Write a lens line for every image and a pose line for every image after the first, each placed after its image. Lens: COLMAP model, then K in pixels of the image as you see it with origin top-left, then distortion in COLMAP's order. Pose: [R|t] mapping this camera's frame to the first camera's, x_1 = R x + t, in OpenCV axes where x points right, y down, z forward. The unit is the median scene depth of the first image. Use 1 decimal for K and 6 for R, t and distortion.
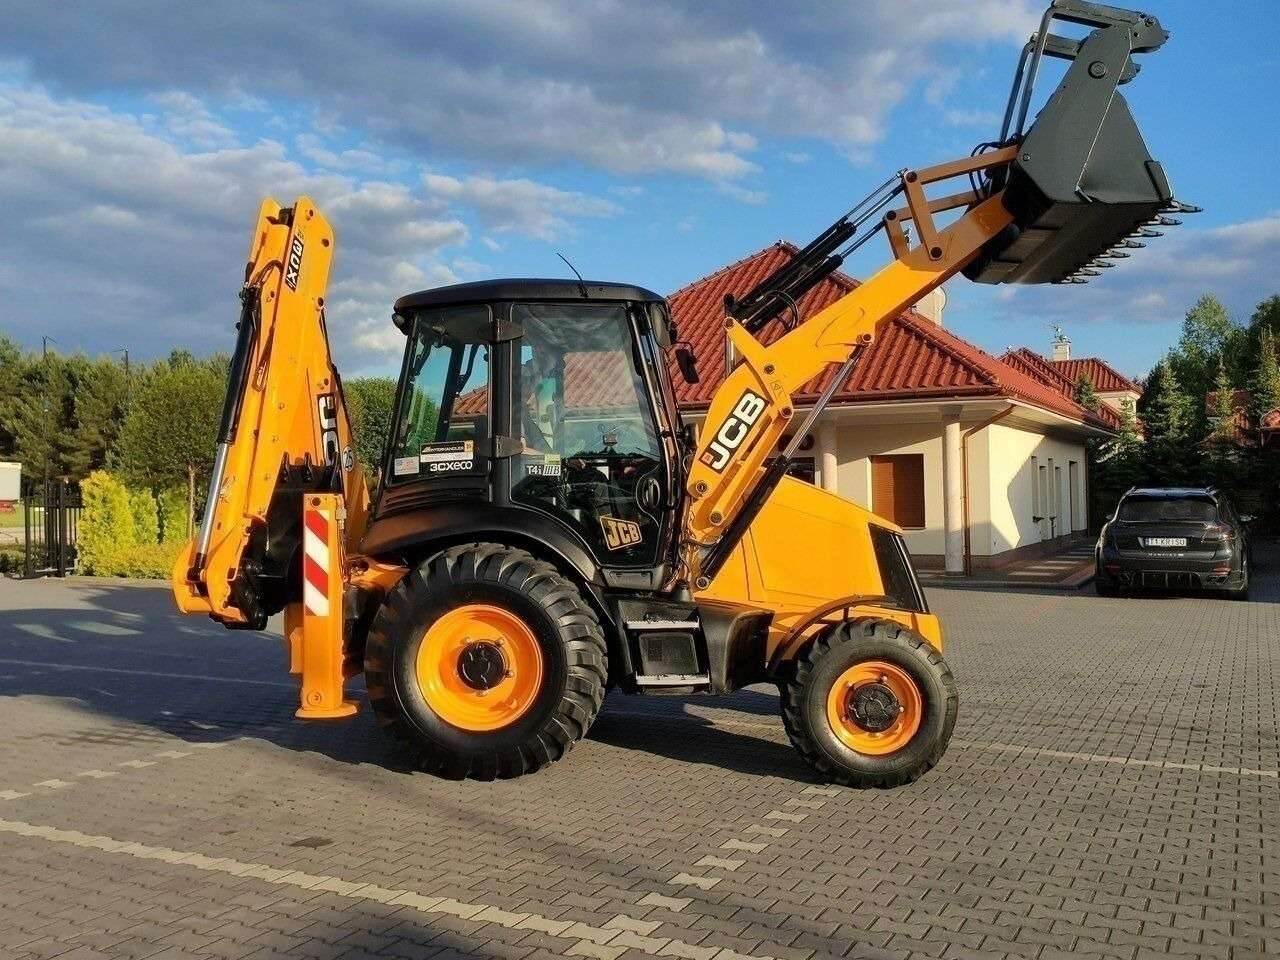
lens RADIAL K [[1120.4, 0, 636.0], [0, 1120.4, 467.8], [0, 0, 1]] dist [0.042793, 0.004677]
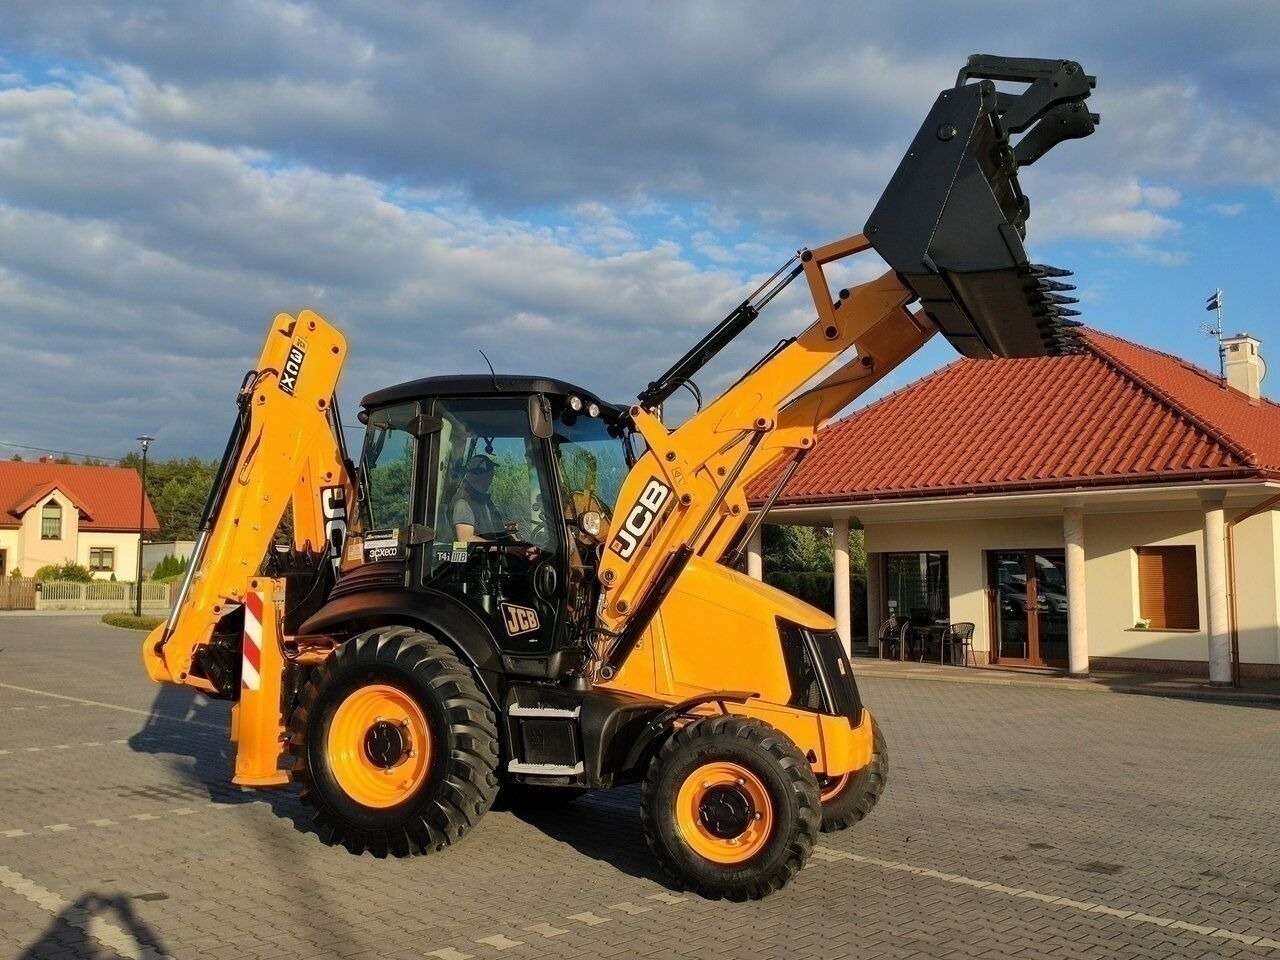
lens RADIAL K [[1120.4, 0, 611.5], [0, 1120.4, 471.0], [0, 0, 1]] dist [0.042793, 0.004677]
pose [[0.953463, -0.015261, -0.301123, 0.363649], [-0.007710, 0.997157, -0.074951, -0.000396], [0.301411, 0.073785, 0.950635, 0.046851]]
